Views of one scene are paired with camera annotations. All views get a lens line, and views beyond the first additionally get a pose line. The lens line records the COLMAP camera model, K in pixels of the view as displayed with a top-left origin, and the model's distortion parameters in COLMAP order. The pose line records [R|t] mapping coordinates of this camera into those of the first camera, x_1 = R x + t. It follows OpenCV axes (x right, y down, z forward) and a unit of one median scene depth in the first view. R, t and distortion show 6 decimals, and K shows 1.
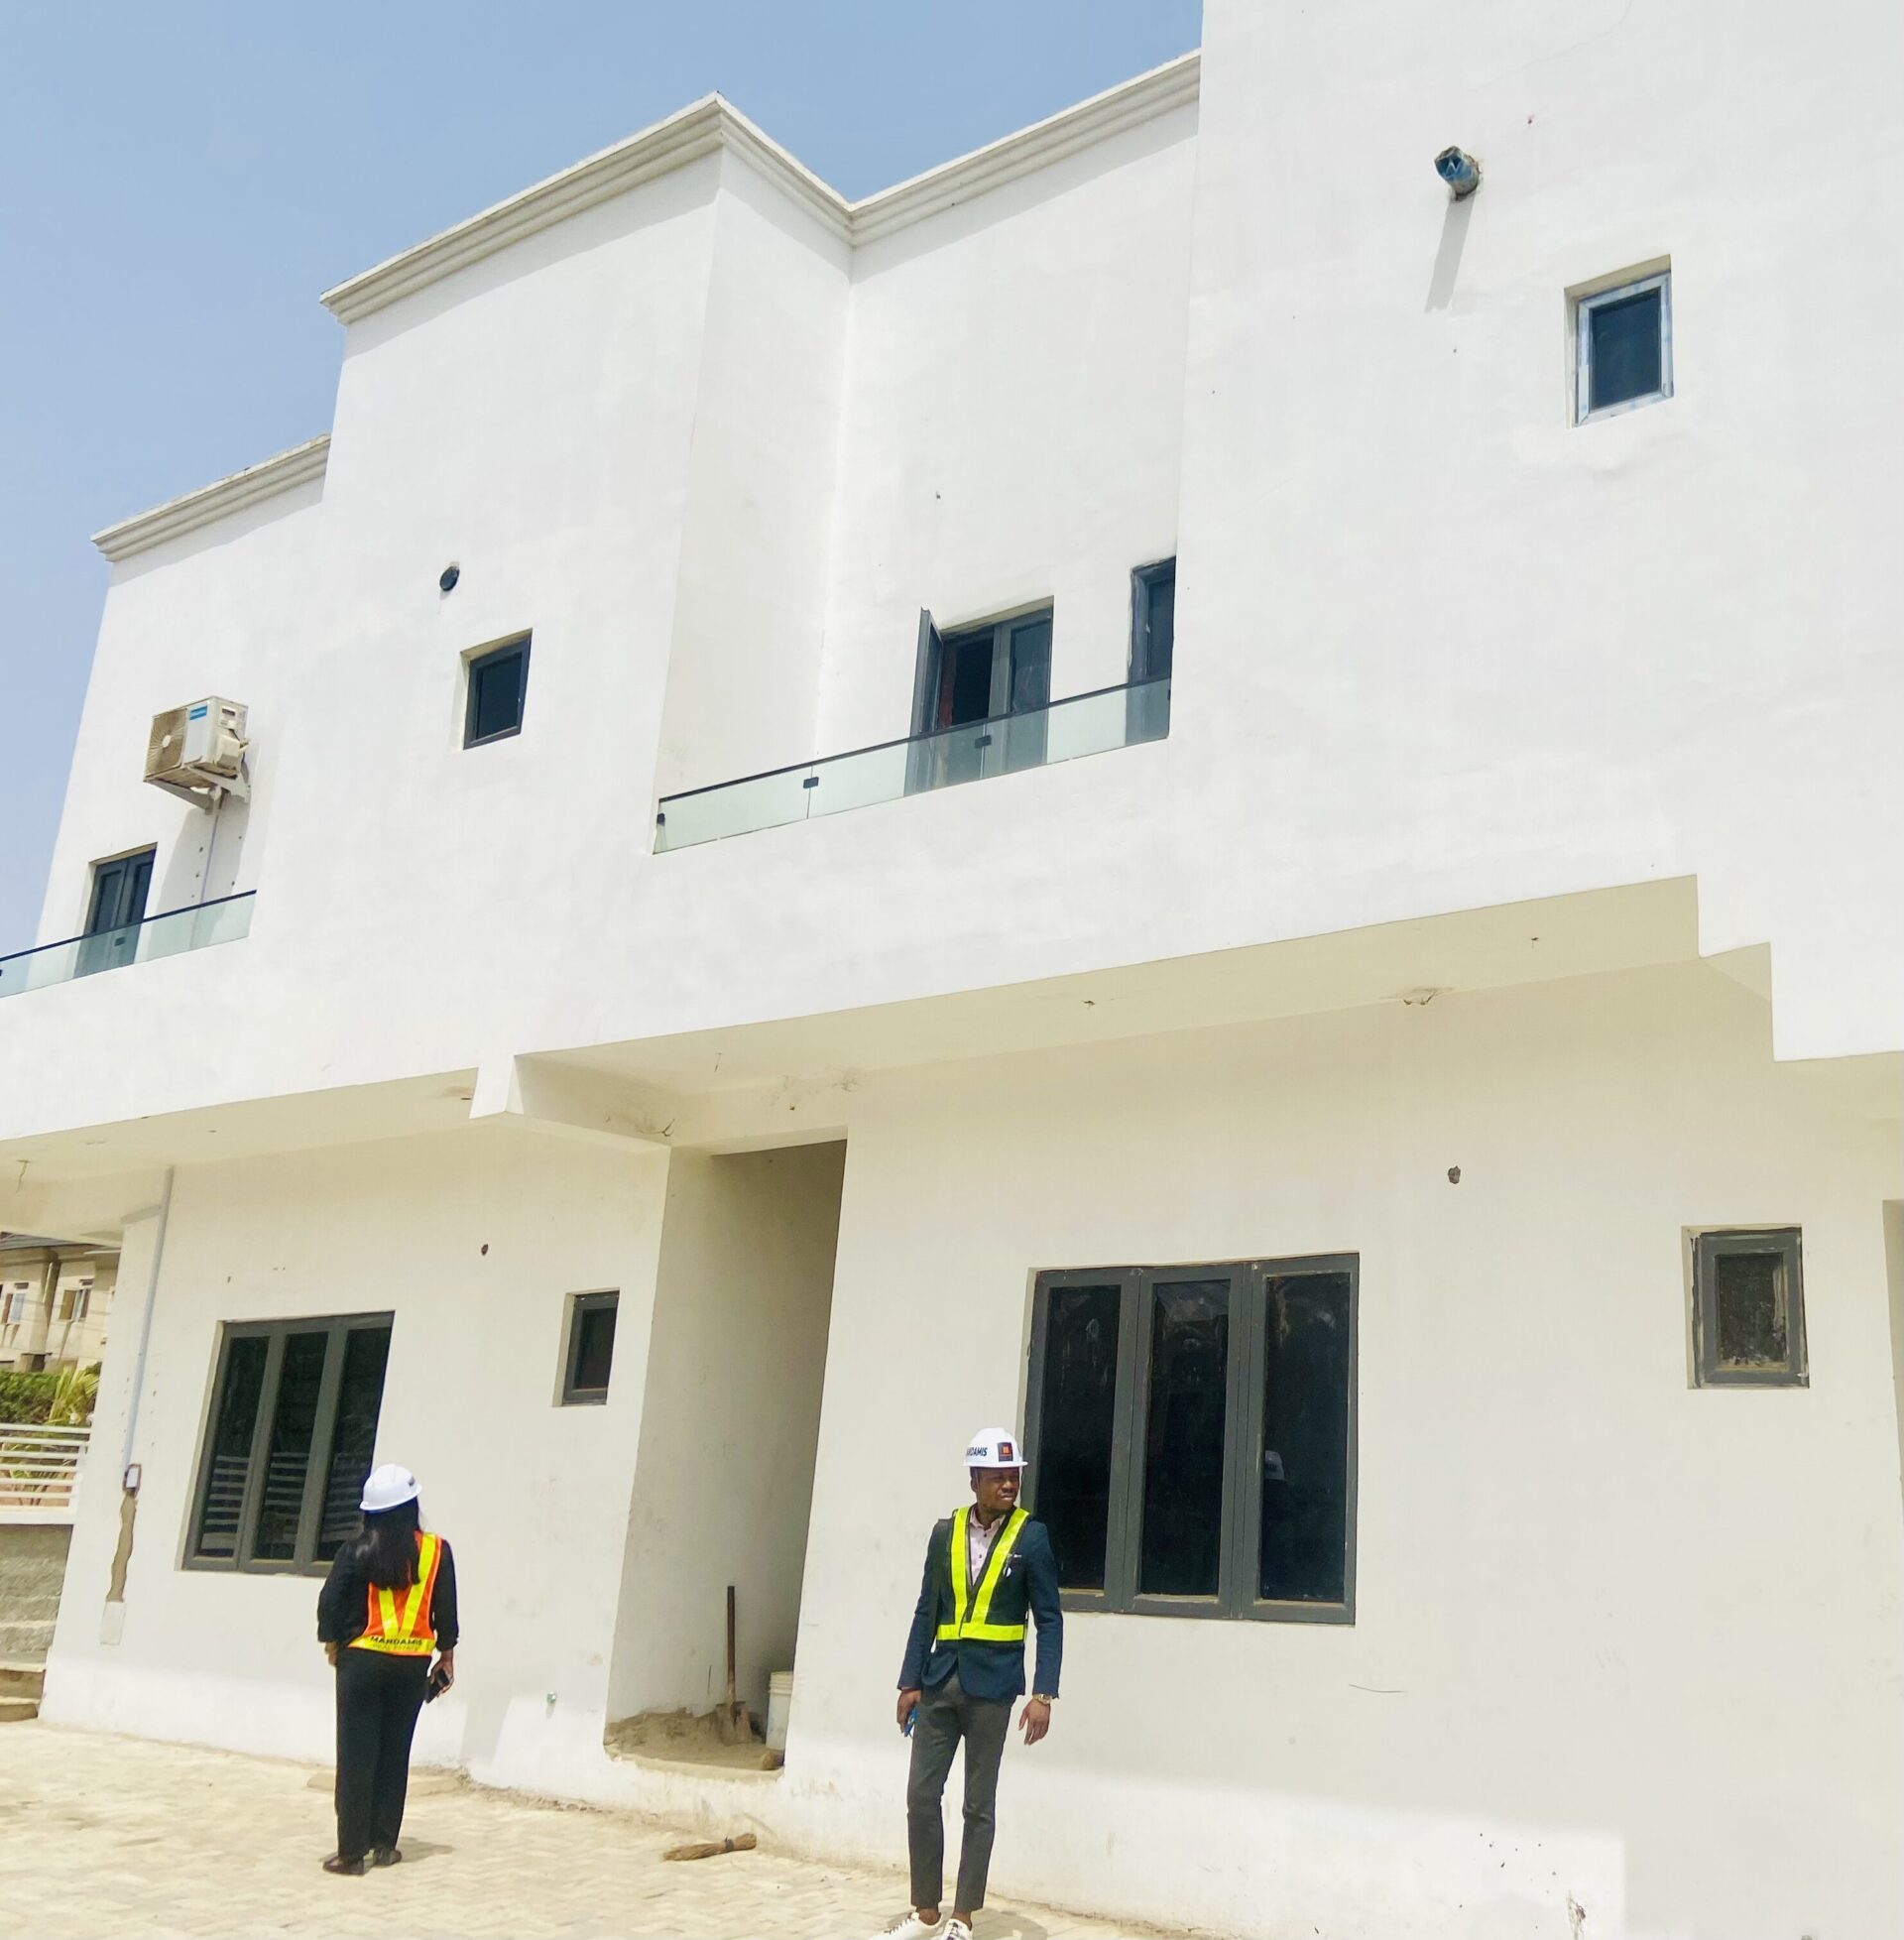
lens RADIAL K [[1953.8, 0, 1299.5], [0, 1953.8, 949.7], [0, 0, 1]] dist [0.131269, -0.171010]
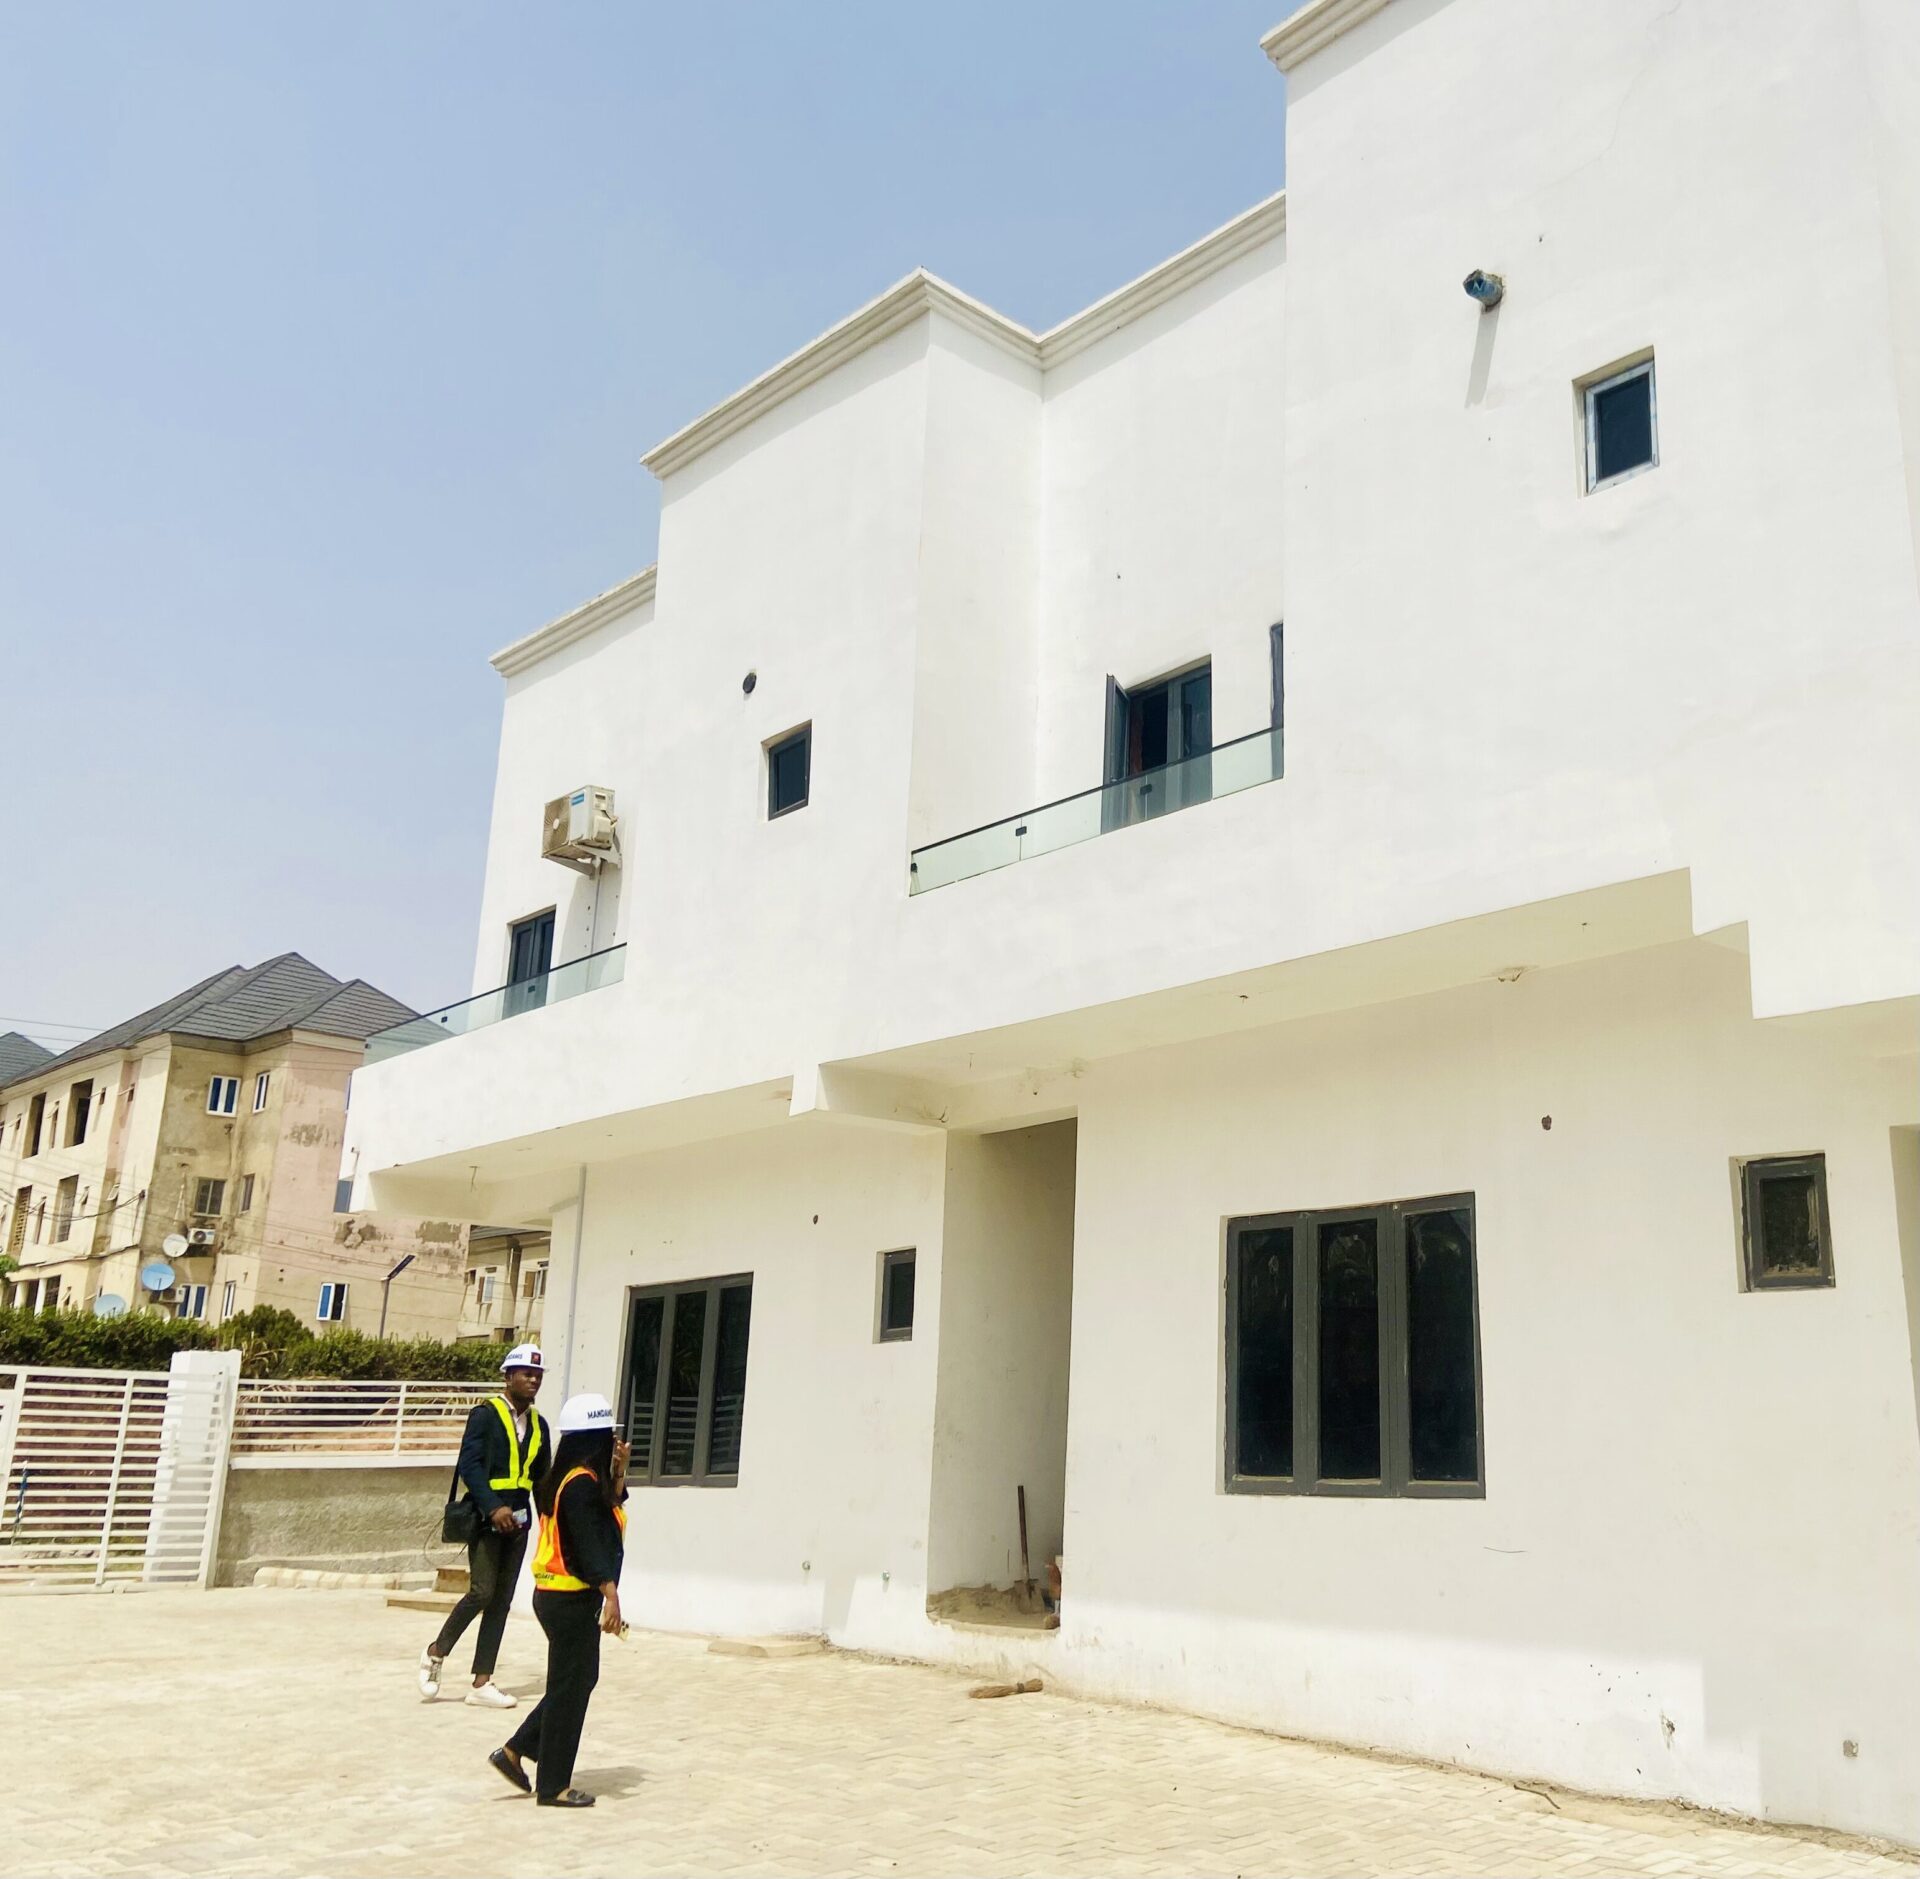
lens RADIAL K [[1893.2, 0, 1256.8], [0, 1893.2, 916.9], [0, 0, 1]] dist [0.129804, -0.166500]
pose [[0.980926, -0.073713, -0.179865, 0.098147], [0.074768, 0.997201, -0.000916, -0.017451], [0.179429, -0.012550, 0.983691, -0.132753]]
